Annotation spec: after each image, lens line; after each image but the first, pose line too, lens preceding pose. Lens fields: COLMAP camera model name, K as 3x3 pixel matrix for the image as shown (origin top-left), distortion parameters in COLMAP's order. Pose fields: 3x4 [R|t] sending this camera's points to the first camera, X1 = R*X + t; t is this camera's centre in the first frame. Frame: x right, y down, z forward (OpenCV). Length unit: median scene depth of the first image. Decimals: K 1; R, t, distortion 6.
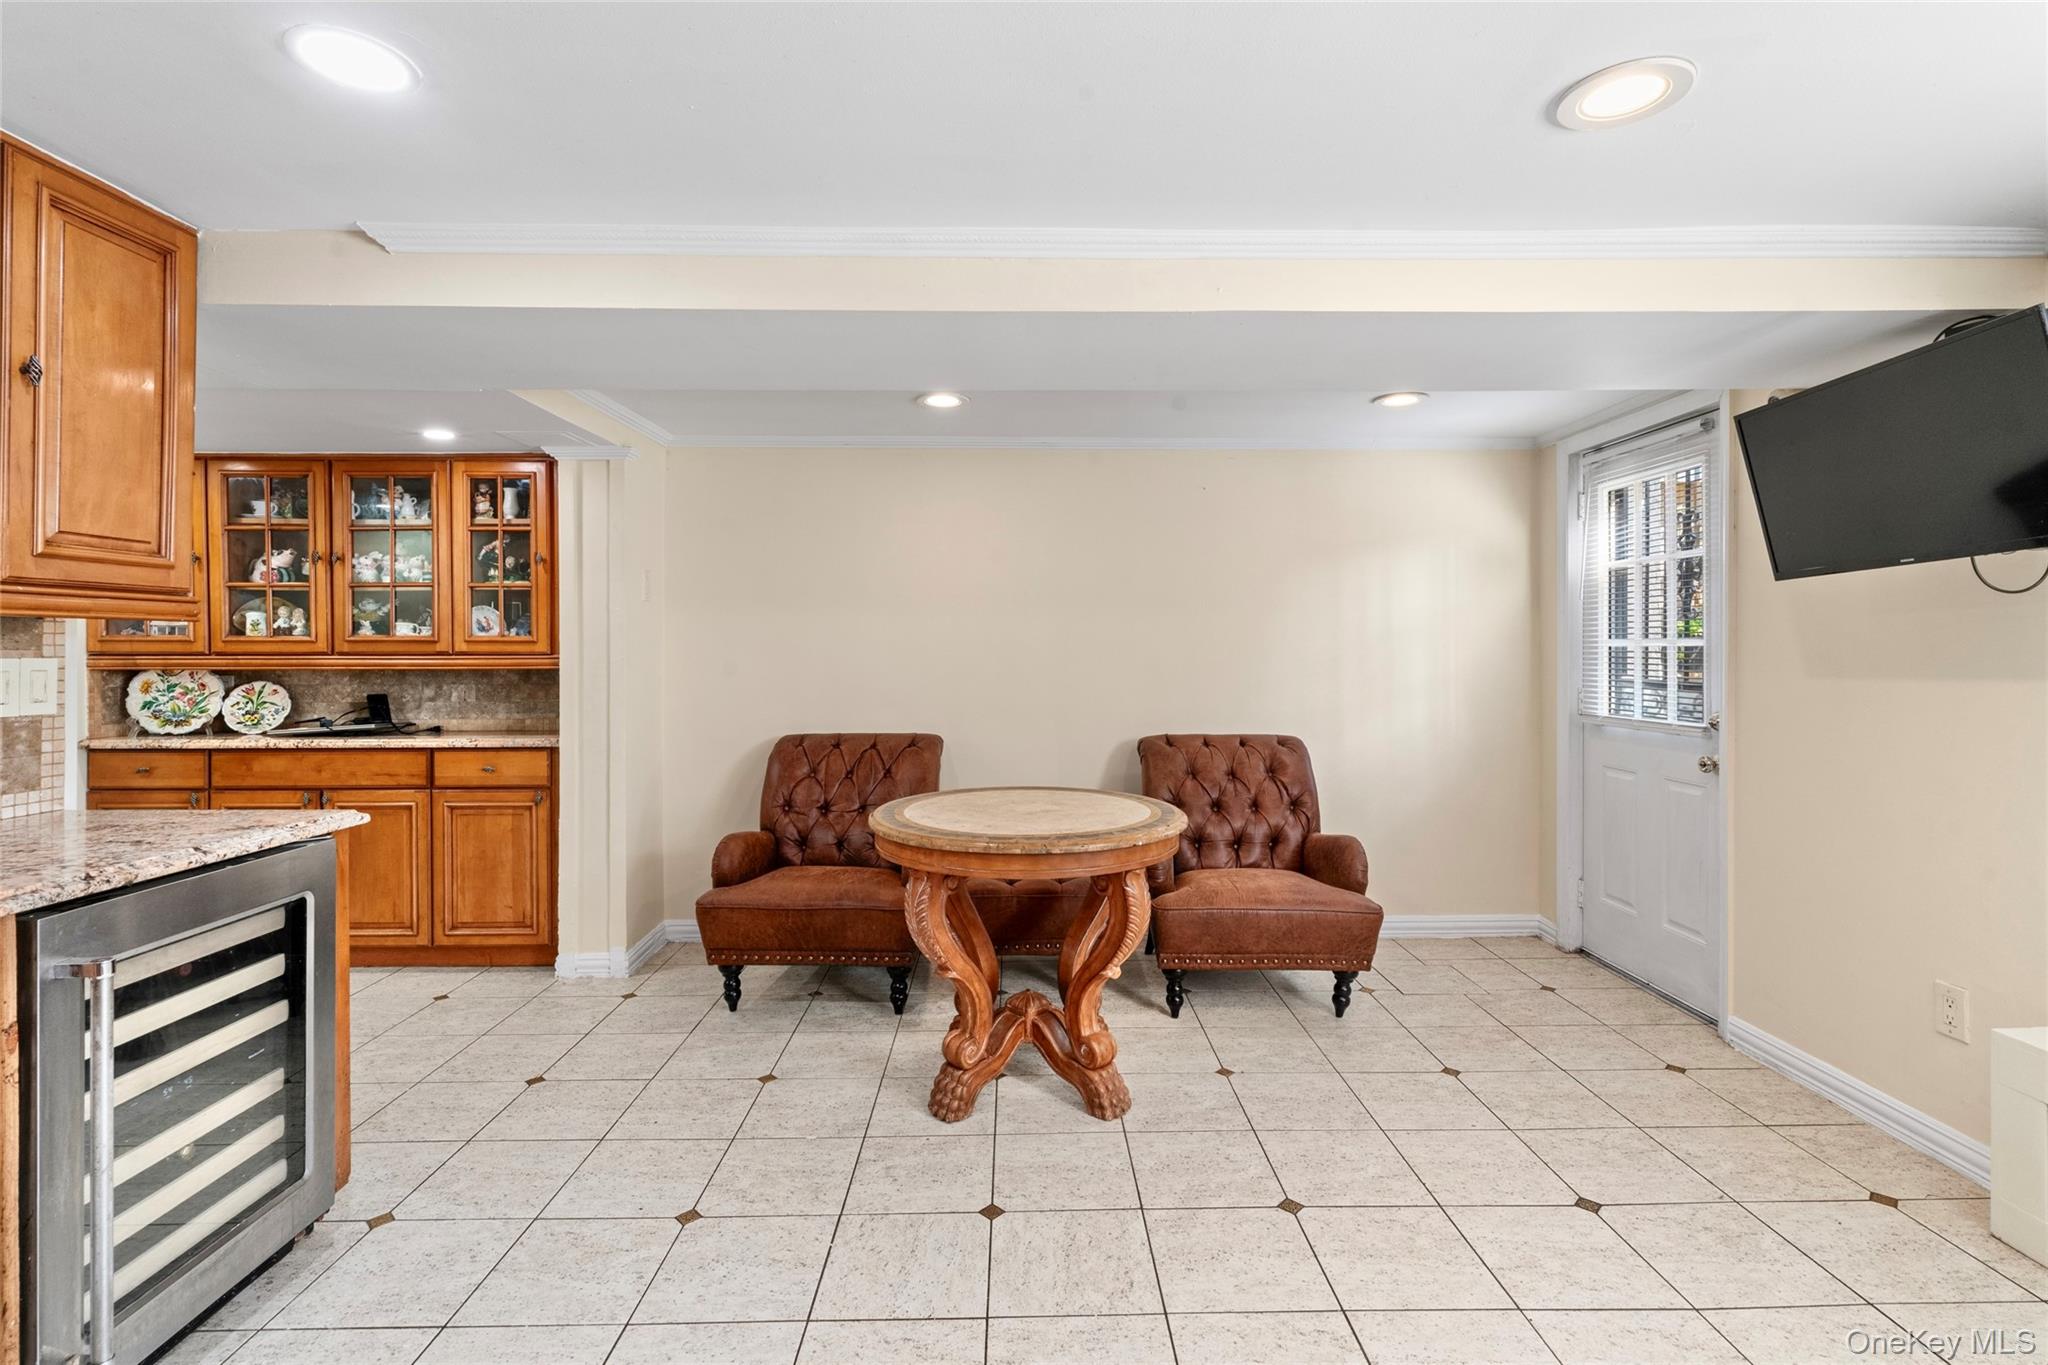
lens RADIAL K [[947.7, 0, 1031.2], [0, 947.7, 654.9], [0, 0, 1]] dist [0.002286, 0.000531]
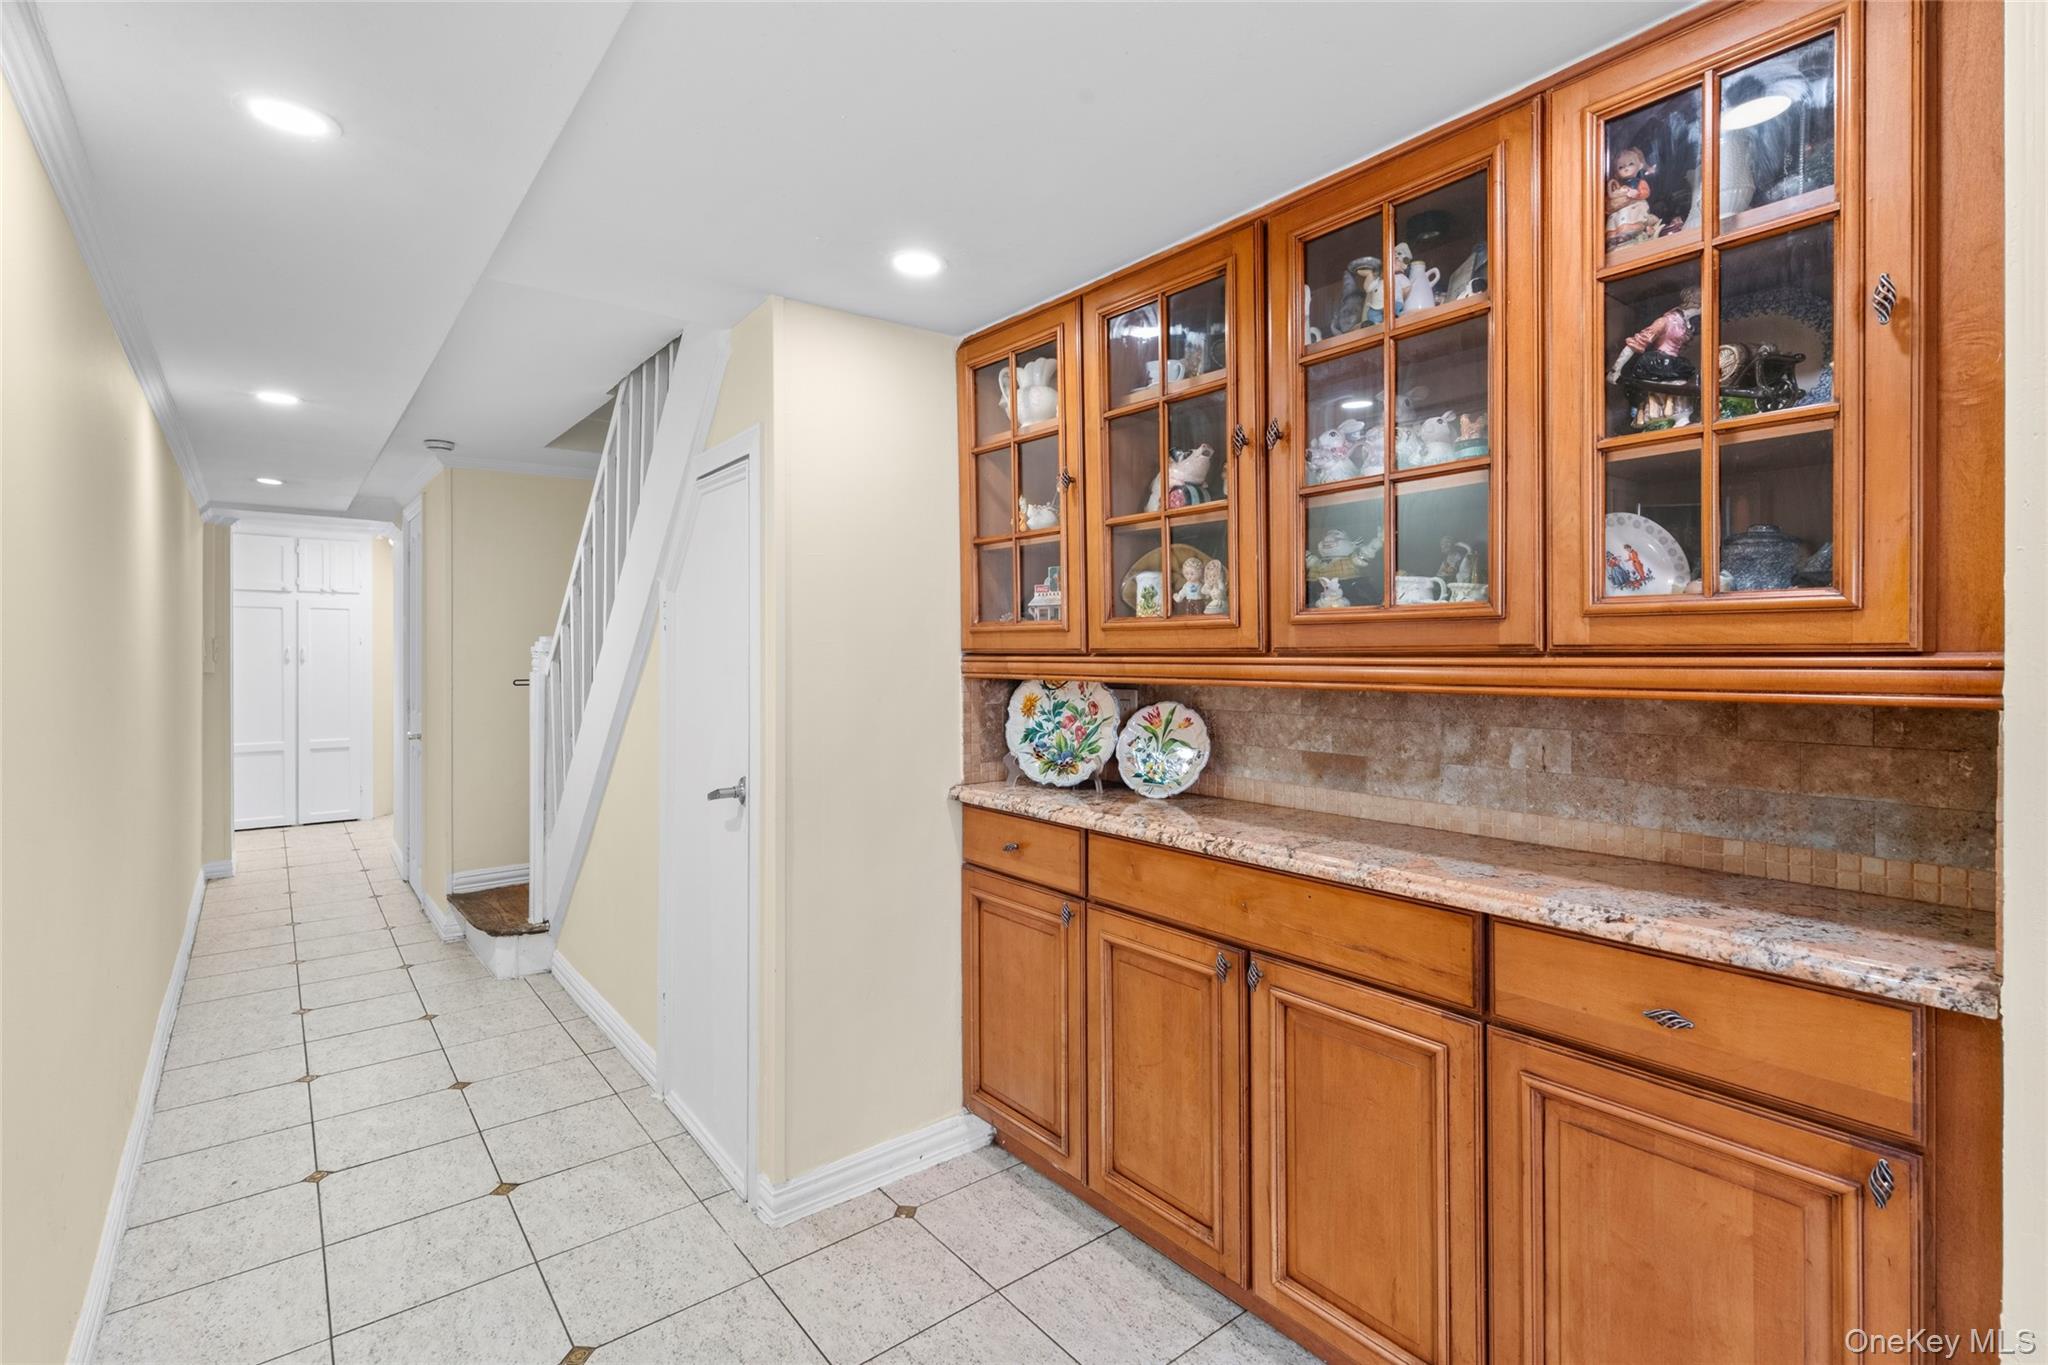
lens RADIAL K [[947.7, 0, 1031.2], [0, 947.7, 654.9], [0, 0, 1]] dist [0.002286, 0.000531]
pose [[0.612678, 0.000801, -0.790332, -0.442943], [-0.002522, 0.999996, -0.000942, 0.000902], [0.790329, 0.002570, 0.612678, 0.626132]]
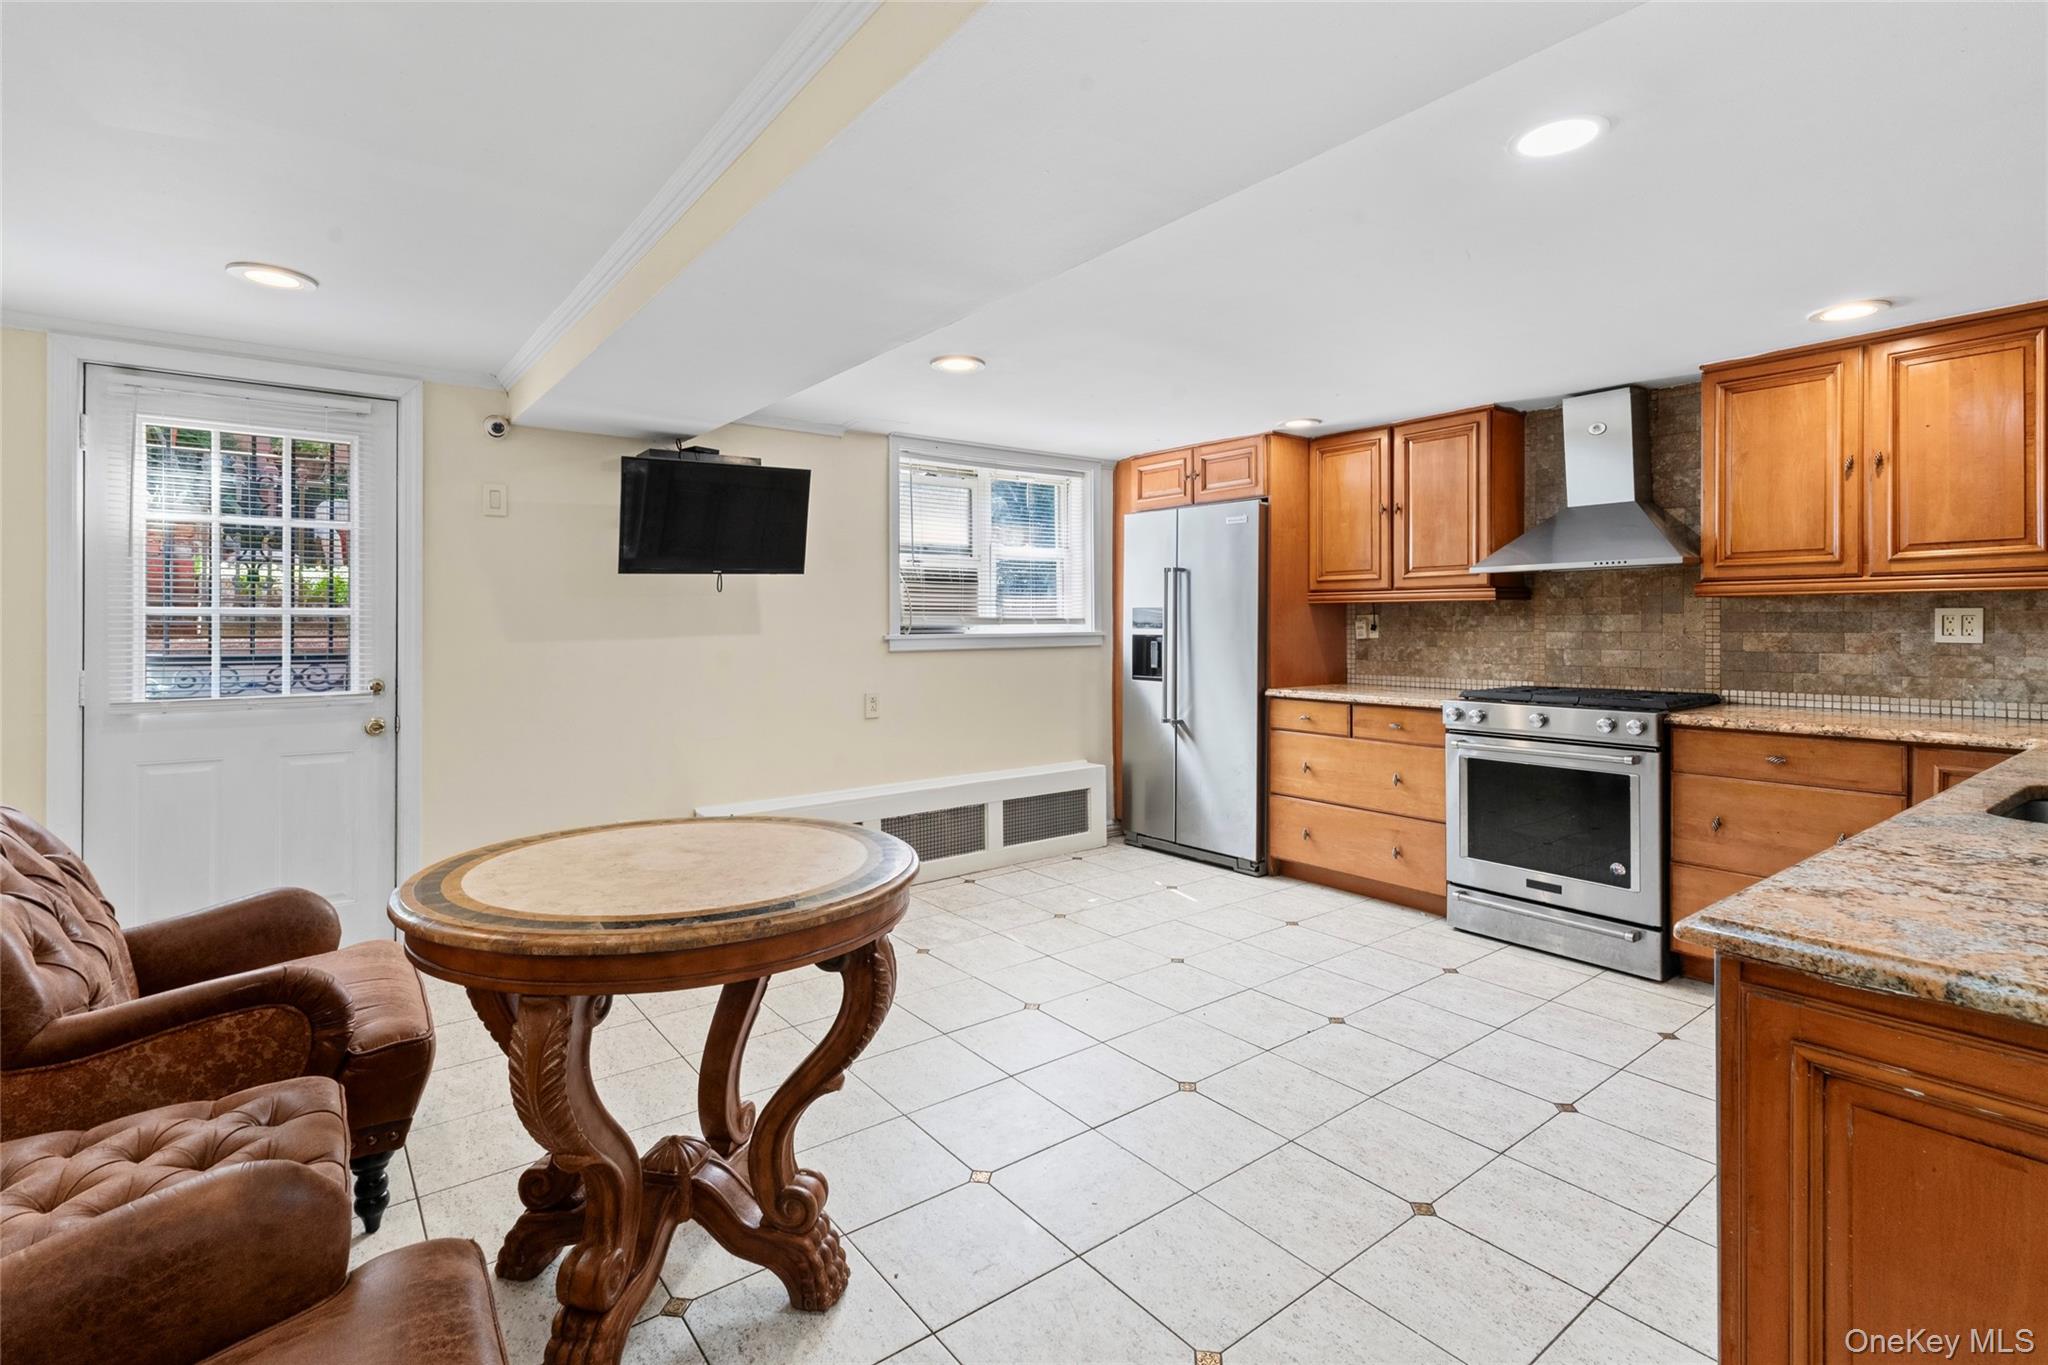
lens RADIAL K [[955.2, 0, 1026.7], [0, 955.2, 620.4], [0, 0, 1]] dist [-0.000650, -0.000060]
pose [[-0.593529, 0.004043, 0.804802, -0.505441], [0.005561, 0.999984, -0.000922, 0.000306], [-0.804793, 0.003928, -0.593542, 0.887262]]
